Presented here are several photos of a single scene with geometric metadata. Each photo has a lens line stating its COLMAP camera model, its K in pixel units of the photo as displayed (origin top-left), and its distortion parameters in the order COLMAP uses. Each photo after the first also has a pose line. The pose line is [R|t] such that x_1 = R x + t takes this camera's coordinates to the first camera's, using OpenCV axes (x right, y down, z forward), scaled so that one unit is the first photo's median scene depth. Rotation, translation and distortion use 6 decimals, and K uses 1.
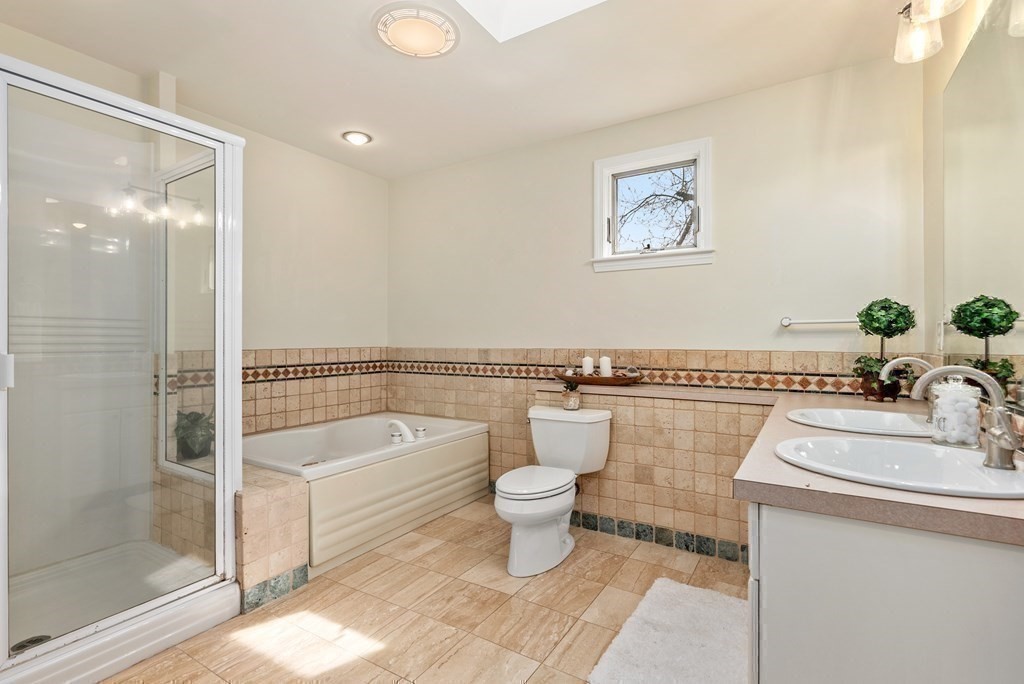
lens RADIAL K [[477.2, 0, 507.9], [0, 477.2, 343.7], [0, 0, 1]] dist [-0.007240, 0.004165]
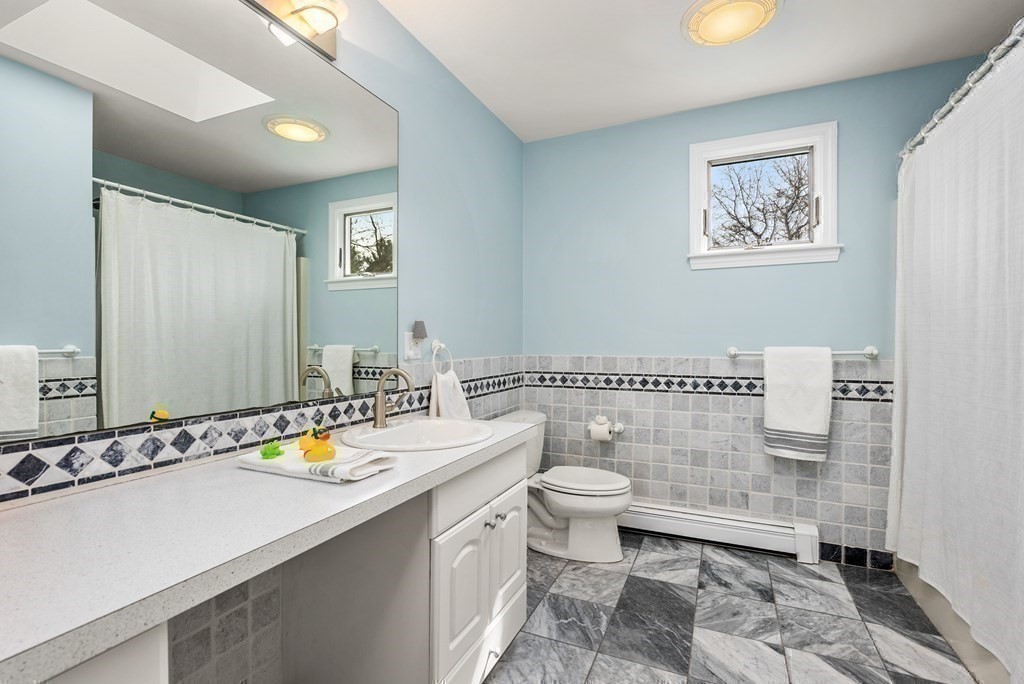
lens RADIAL K [[477.2, 0, 508.6], [0, 477.2, 345.6], [0, 0, 1]] dist [-0.007240, 0.004165]
pose [[0.992574, 0.002973, 0.121603, -0.271626], [-0.002140, 0.999973, -0.006980, -0.001062], [-0.121621, 0.006668, 0.992554, 0.166623]]
